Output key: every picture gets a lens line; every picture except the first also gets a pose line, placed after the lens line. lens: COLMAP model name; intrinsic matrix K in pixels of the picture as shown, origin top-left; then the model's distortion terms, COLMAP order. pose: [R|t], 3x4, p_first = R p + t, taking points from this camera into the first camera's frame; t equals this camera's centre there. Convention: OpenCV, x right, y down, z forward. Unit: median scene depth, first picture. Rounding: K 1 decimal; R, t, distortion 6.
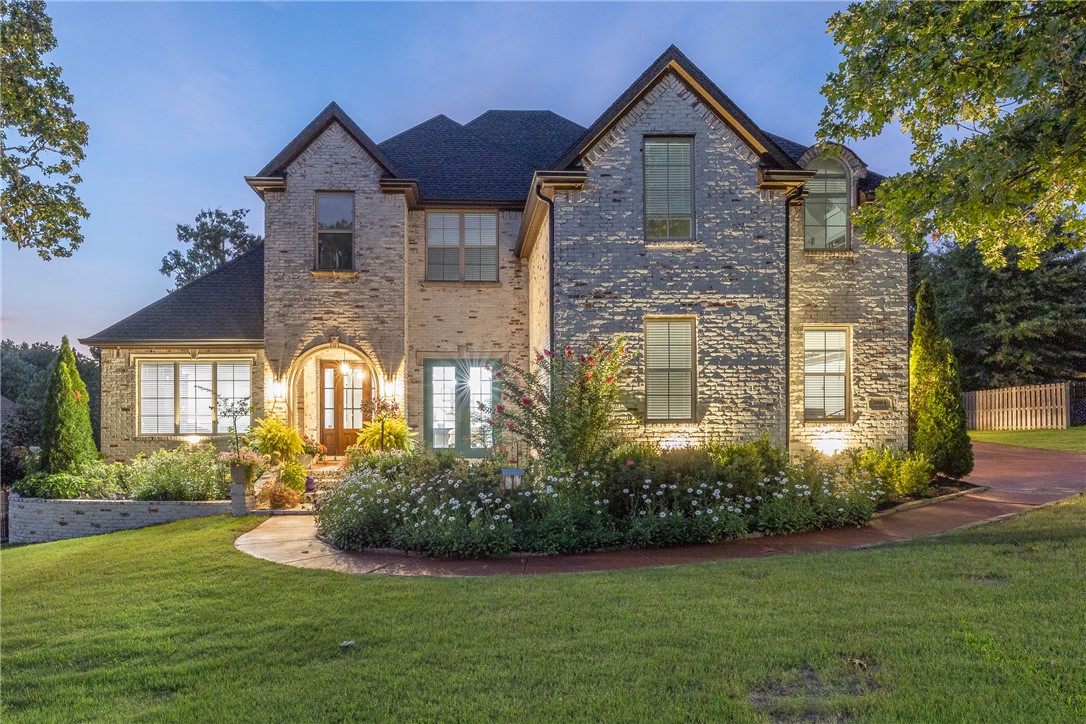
lens RADIAL K [[649.2, 0, 514.4], [0, 649.2, 409.0], [0, 0, 1]] dist [0.006549, -0.000965]
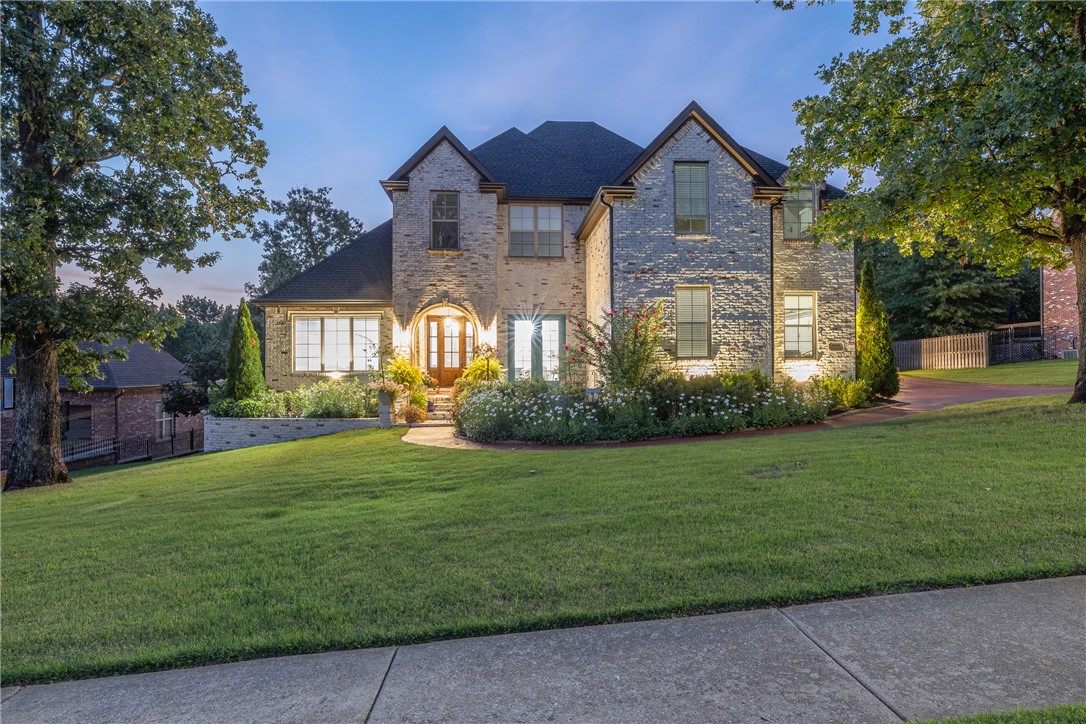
lens RADIAL K [[649.2, 0, 547.5], [0, 649.2, 353.6], [0, 0, 1]] dist [0.006549, -0.000965]
pose [[0.998825, -0.002506, 0.048388, -0.143939], [0.003088, 0.999924, -0.011949, 0.023151], [-0.048354, 0.012084, 0.998757, -0.400909]]
